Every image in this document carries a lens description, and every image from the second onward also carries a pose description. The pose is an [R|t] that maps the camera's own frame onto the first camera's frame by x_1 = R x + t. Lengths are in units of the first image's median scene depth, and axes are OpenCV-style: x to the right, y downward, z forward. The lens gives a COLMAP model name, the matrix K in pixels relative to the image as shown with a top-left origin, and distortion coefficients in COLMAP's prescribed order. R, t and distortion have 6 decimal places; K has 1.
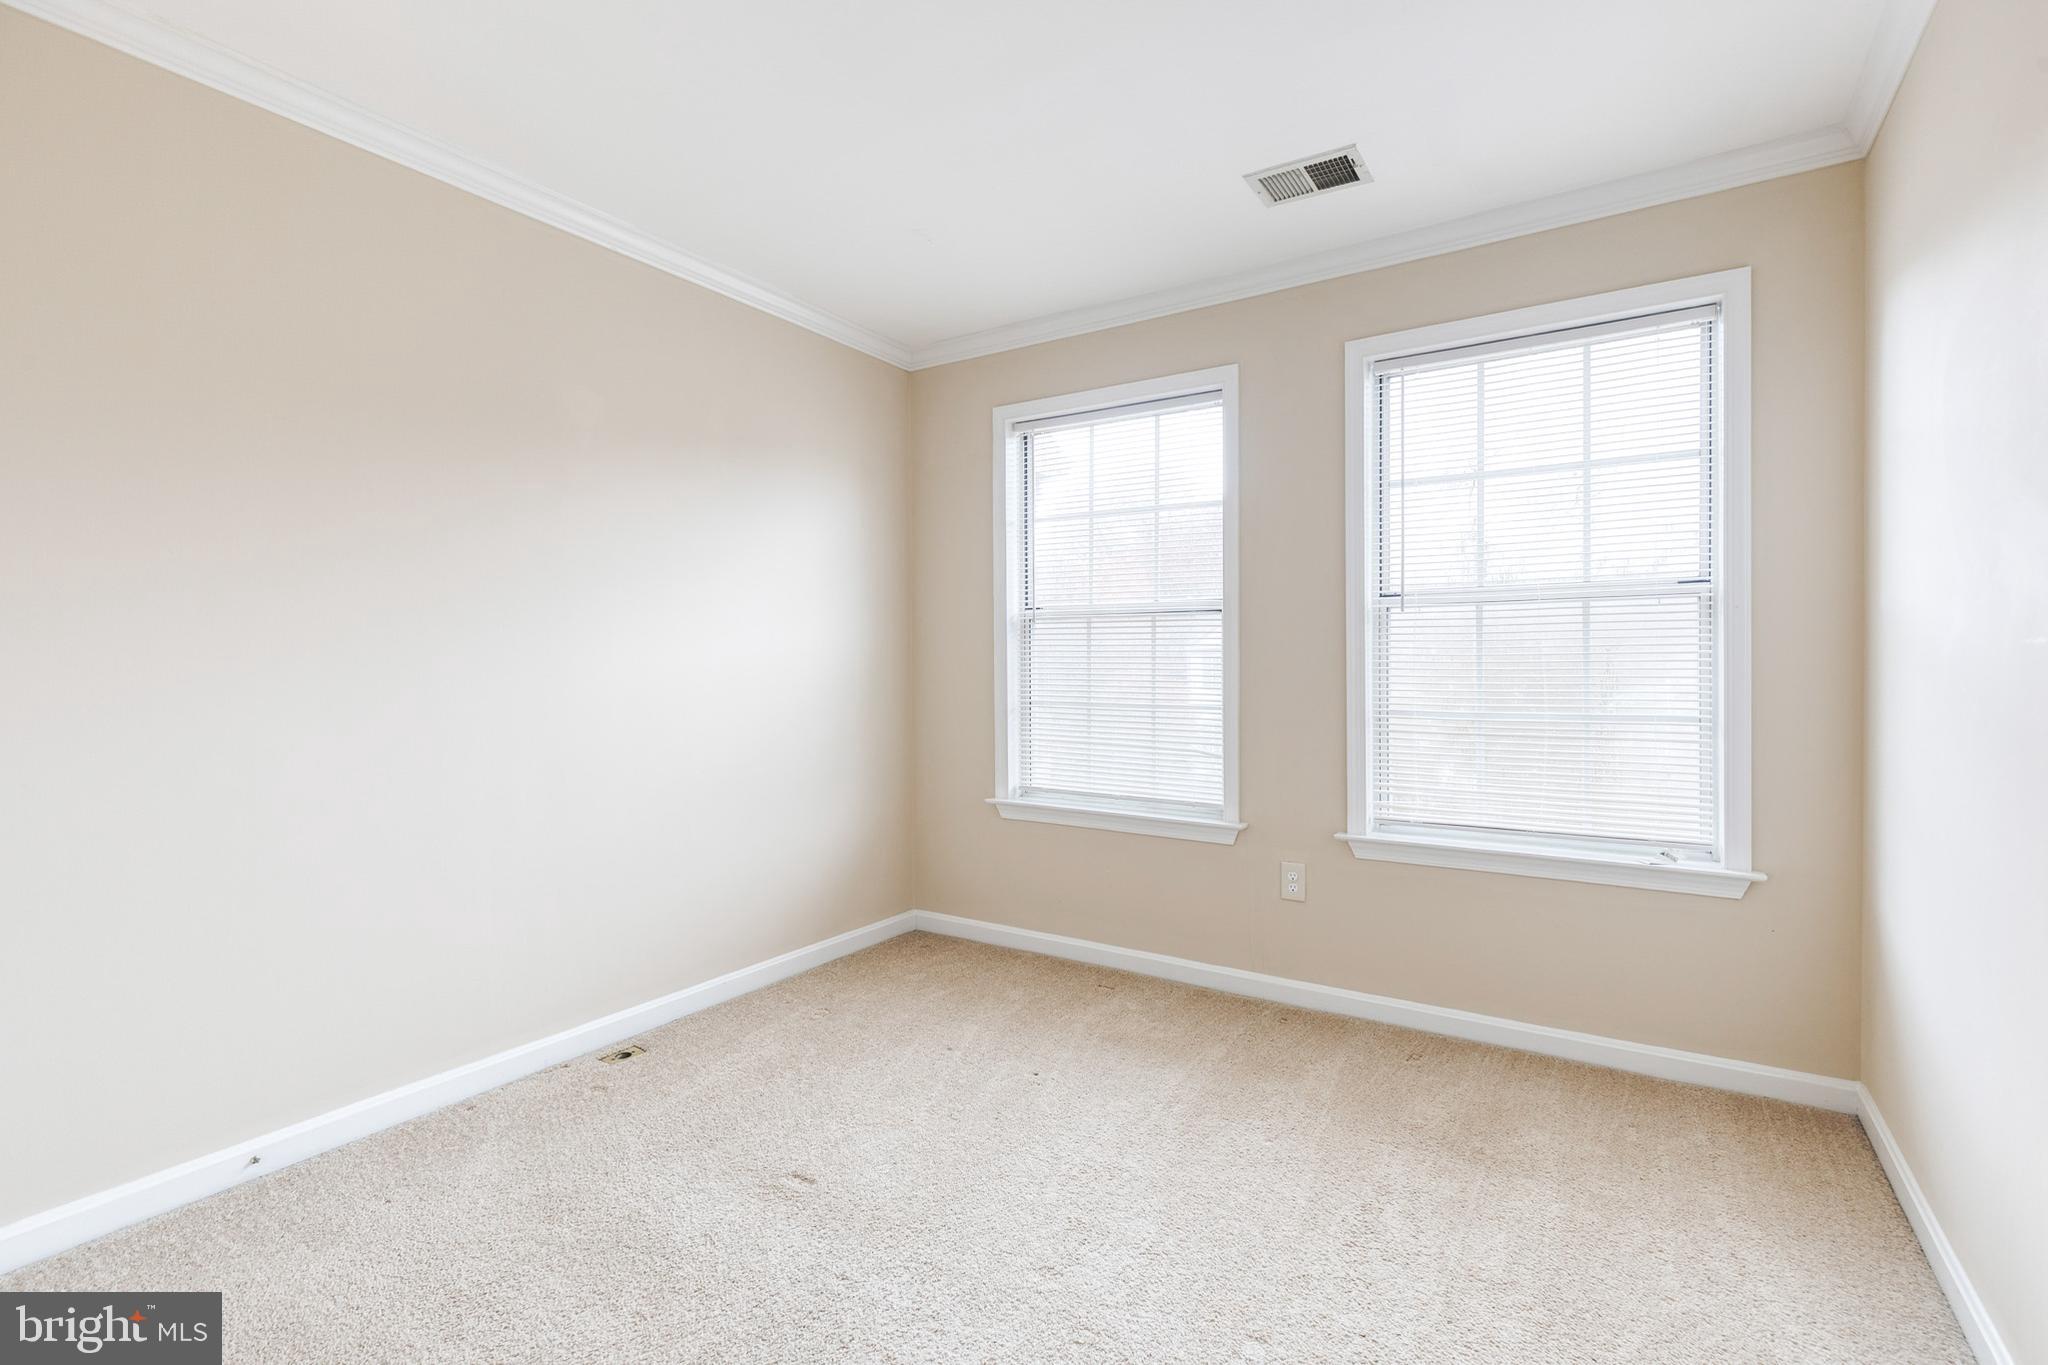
lens RADIAL K [[942.1, 0, 1052.5], [0, 942.1, 676.2], [0, 0, 1]] dist [0.012823, -0.000661]
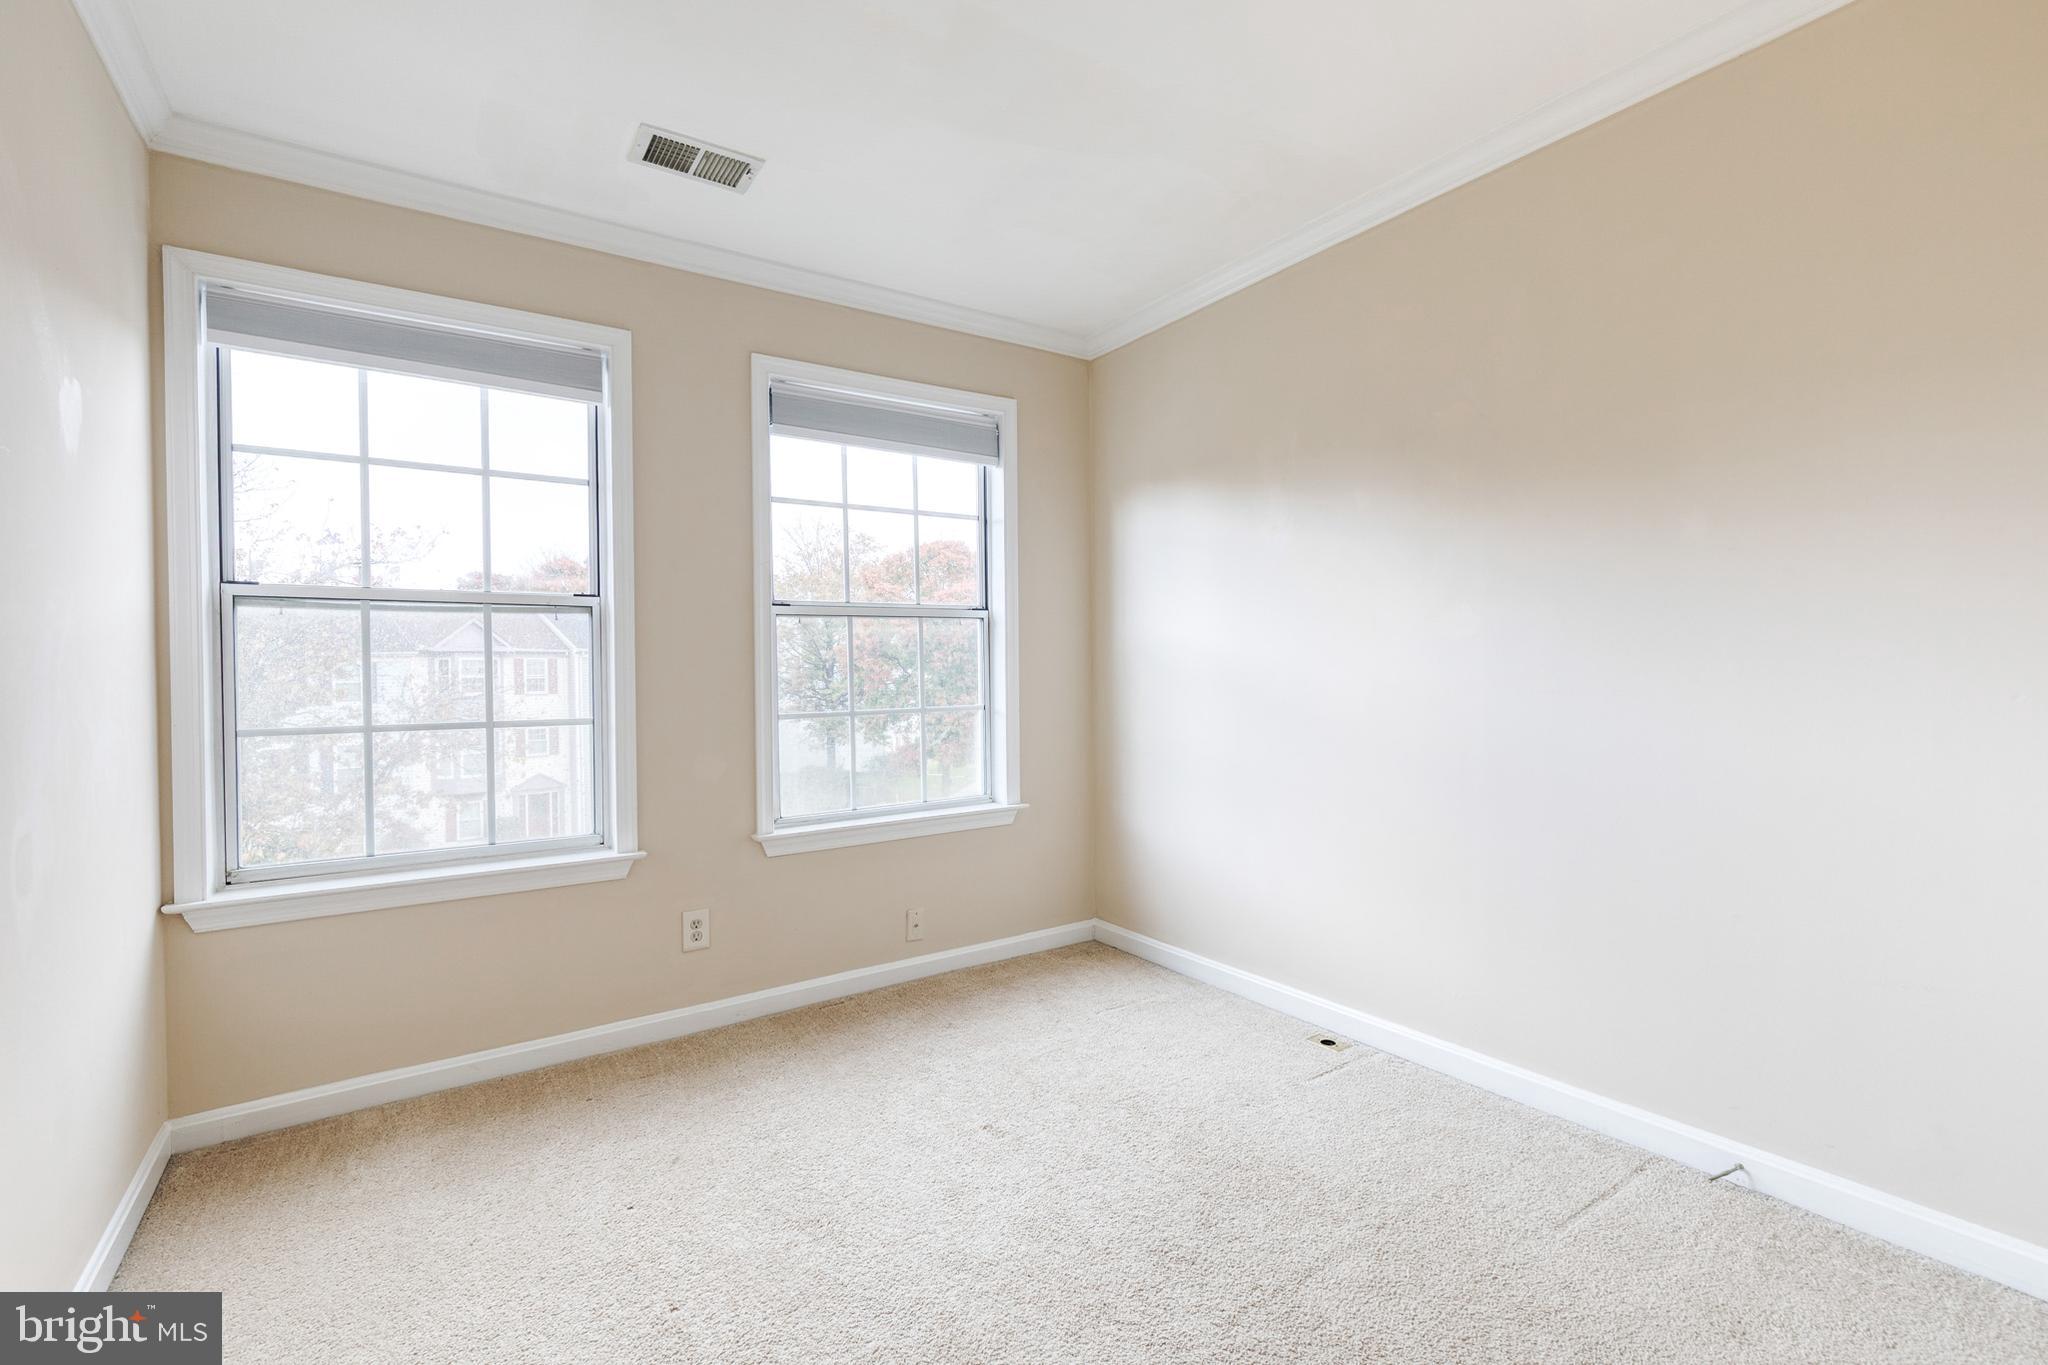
lens RADIAL K [[942.1, 0, 1052.5], [0, 942.1, 676.2], [0, 0, 1]] dist [0.012823, -0.000661]
pose [[0.370984, -0.012575, 0.928554, -0.468809], [0.024354, 0.999696, 0.003808, -0.002153], [-0.928320, 0.021202, 0.371178, 0.301149]]
